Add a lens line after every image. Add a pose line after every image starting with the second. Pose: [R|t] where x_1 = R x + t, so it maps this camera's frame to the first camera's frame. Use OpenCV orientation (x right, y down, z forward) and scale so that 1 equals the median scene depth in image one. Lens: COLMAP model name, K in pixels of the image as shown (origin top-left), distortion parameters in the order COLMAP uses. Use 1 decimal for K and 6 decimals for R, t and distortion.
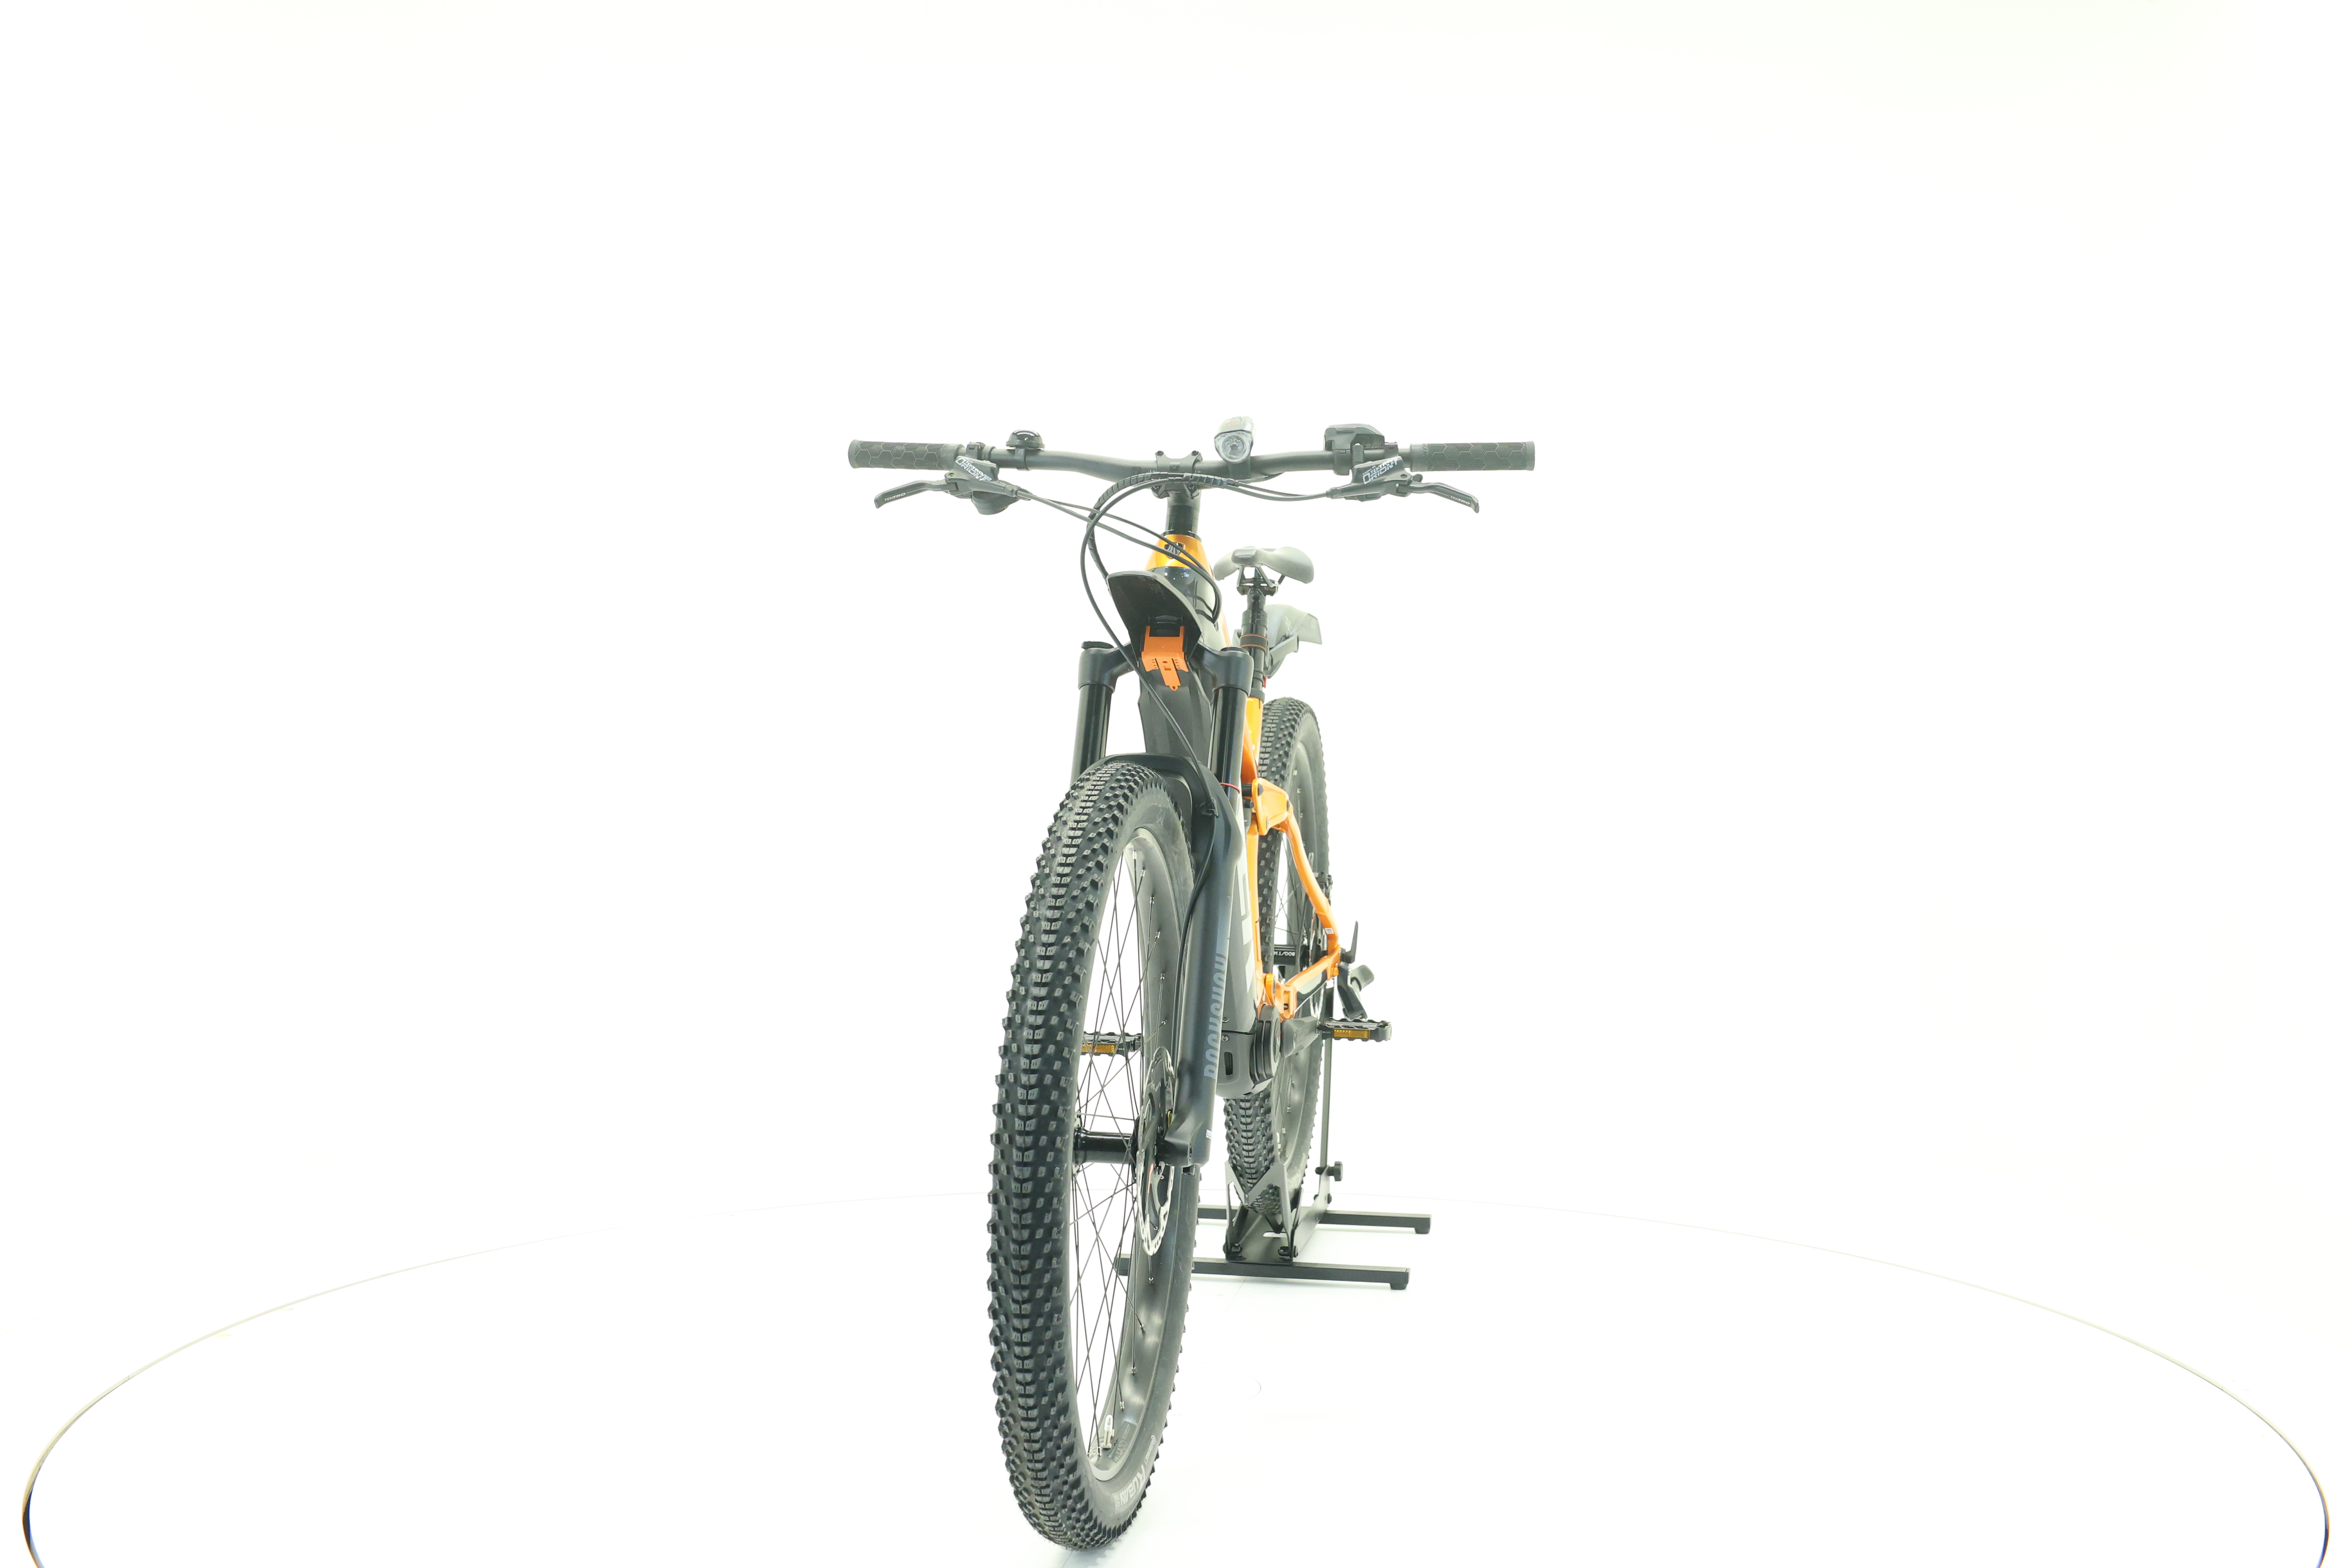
lens RADIAL K [[2482.8, 0, 1160.3], [0, 2482.8, 795.3], [0, 0, 1]] dist [-0.002137, 0.000000]
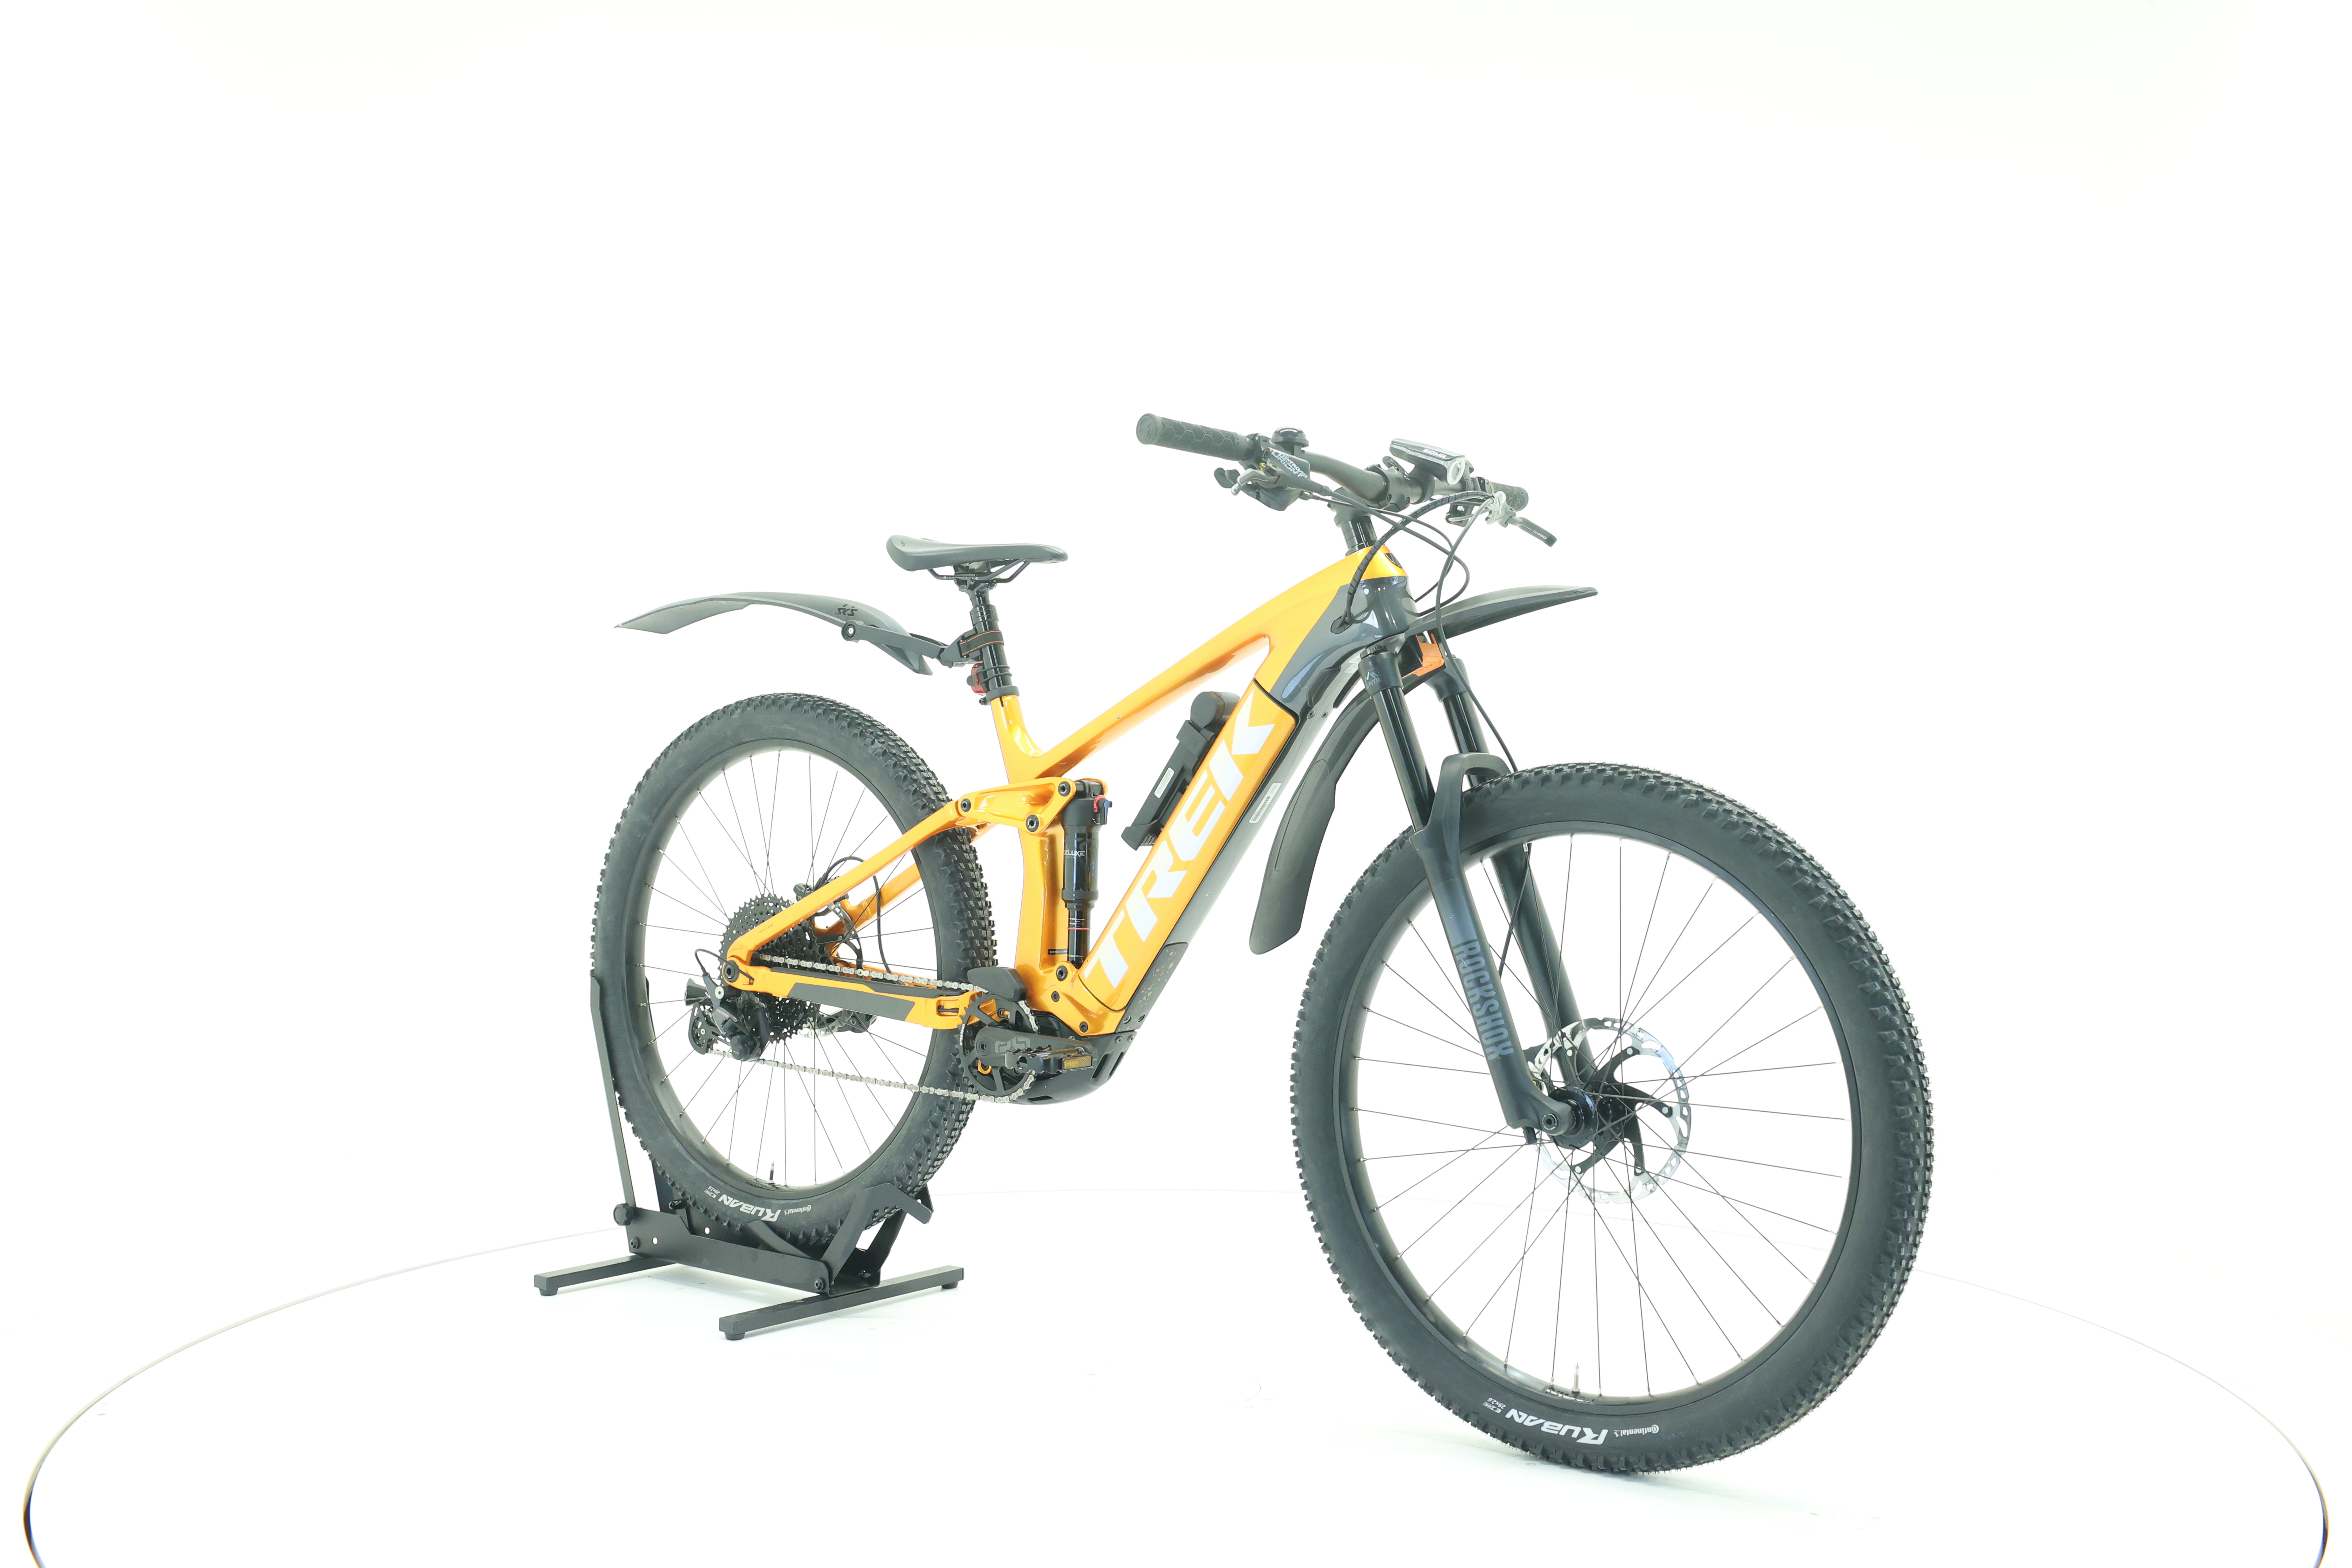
lens RADIAL K [[2482.8, 0, 1170.1], [0, 2482.8, 781.1], [0, 0, 1]] dist [-0.002137, 0.000000]
pose [[0.473823, -0.017457, 0.880447, -0.967678], [0.019882, 0.999761, 0.009124, -0.016386], [-0.880395, 0.013182, 0.474057, 0.584369]]
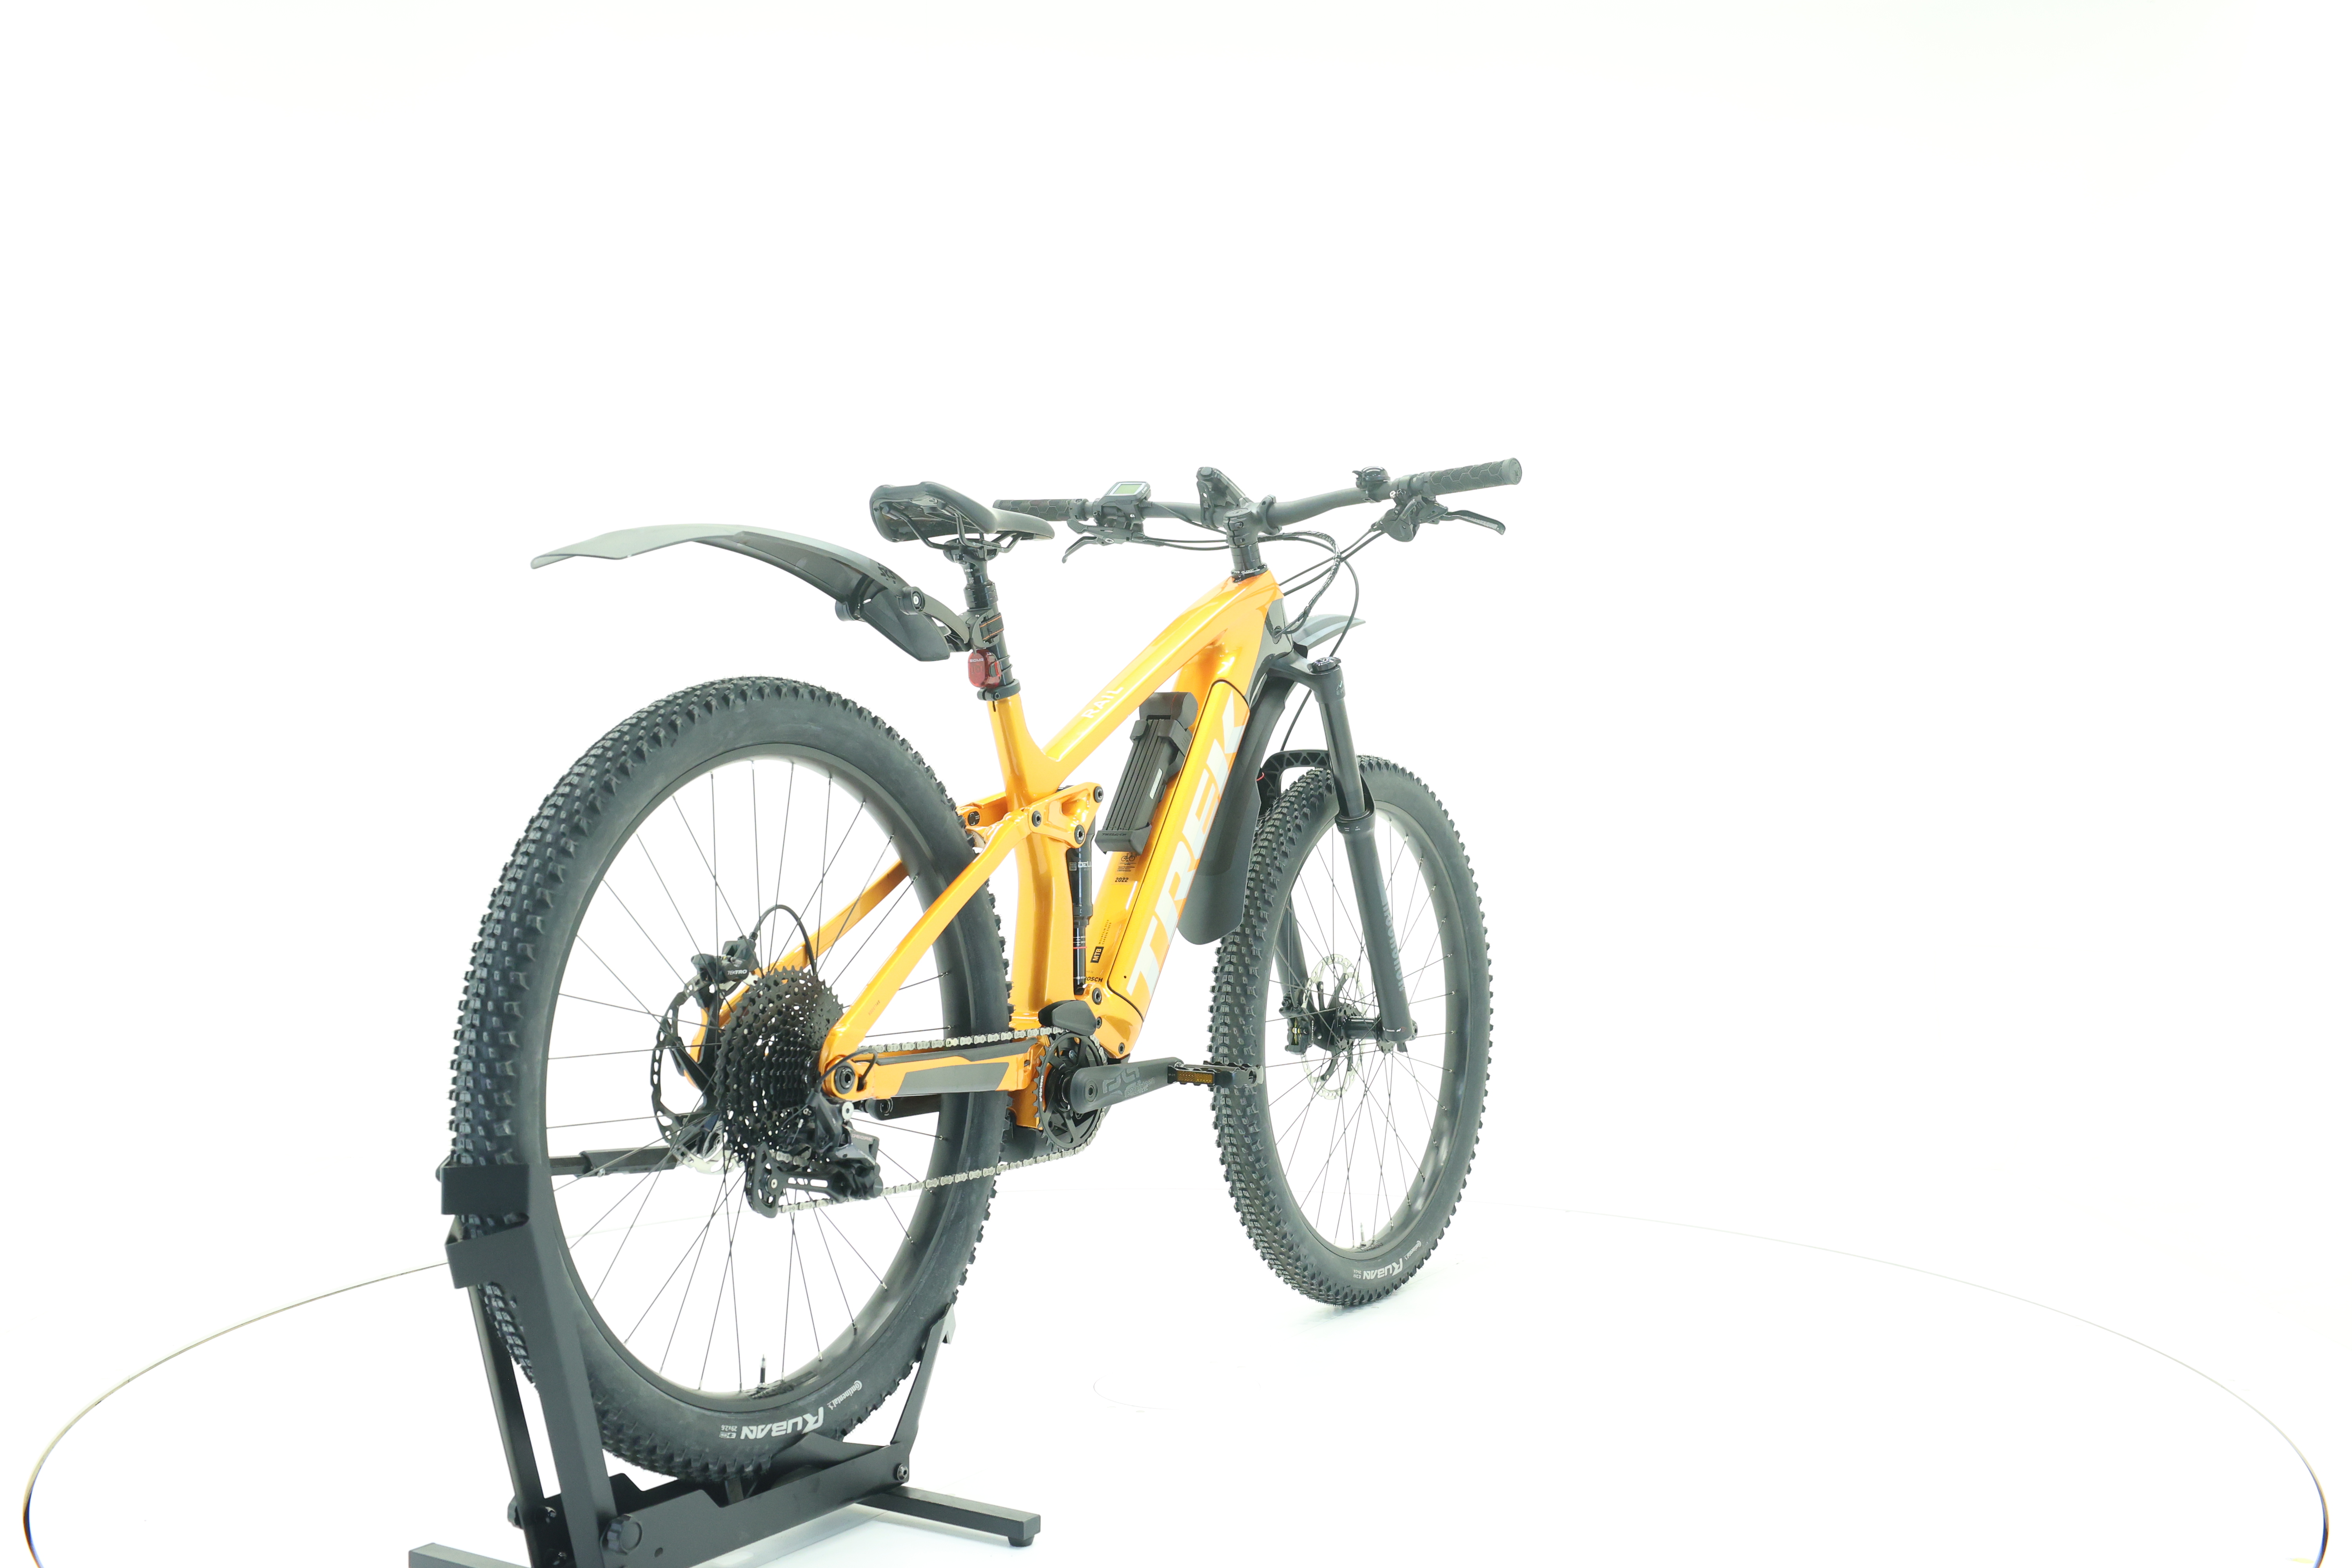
lens RADIAL K [[2482.8, 0, 1165.0], [0, 2482.8, 772.6], [0, 0, 1]] dist [-0.002137, 0.000000]
pose [[-0.925339, -0.012024, 0.378950, -0.405614], [0.003972, 0.999135, 0.041401, -0.055930], [-0.379120, 0.039815, -0.924491, 2.129426]]
